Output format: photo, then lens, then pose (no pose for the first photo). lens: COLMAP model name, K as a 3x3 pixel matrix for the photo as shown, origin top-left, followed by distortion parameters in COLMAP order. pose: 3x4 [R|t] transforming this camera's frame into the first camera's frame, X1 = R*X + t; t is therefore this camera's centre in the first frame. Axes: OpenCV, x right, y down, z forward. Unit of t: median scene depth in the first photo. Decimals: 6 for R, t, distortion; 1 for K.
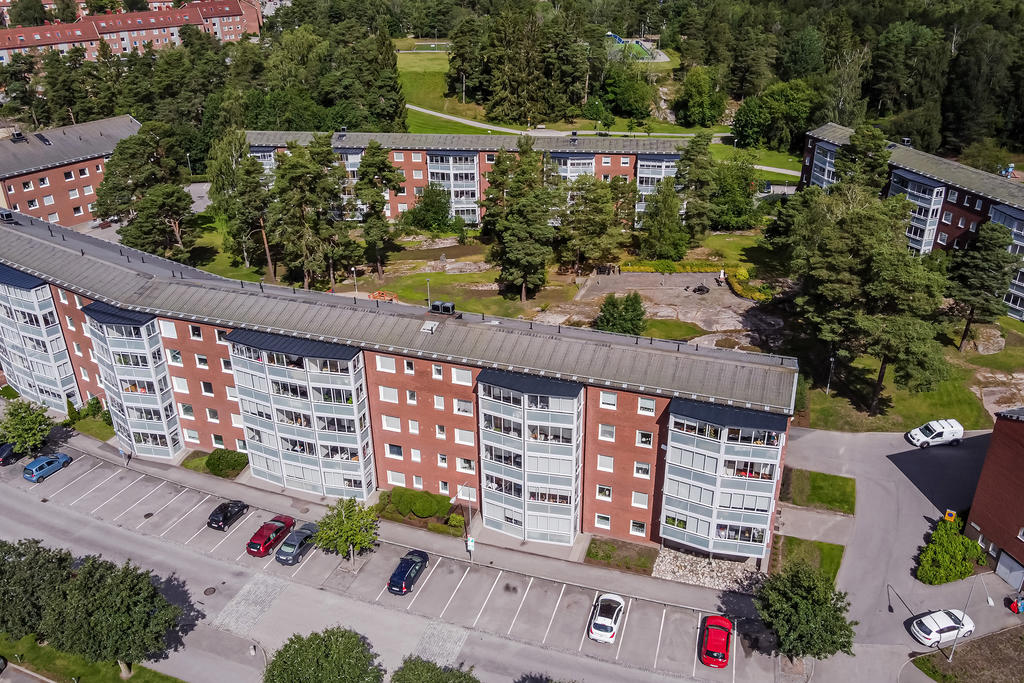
lens RADIAL K [[692.5, 0, 511.9], [0, 692.5, 338.2], [0, 0, 1]] dist [0.002655, 0.001804]
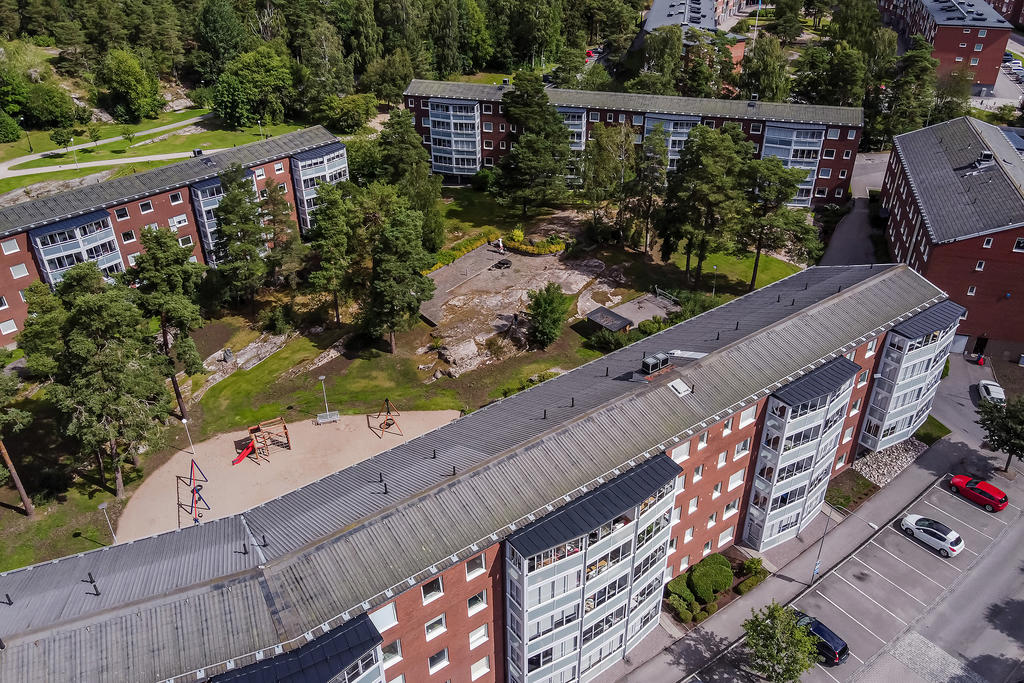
lens RADIAL K [[692.5, 0, 513.7], [0, 692.5, 342.6], [0, 0, 1]] dist [0.002655, 0.001804]
pose [[0.627772, -0.432852, 0.646948, -0.305660], [0.399963, 0.892392, 0.208964, -0.128736], [-0.667782, 0.127573, 0.733343, 0.215451]]
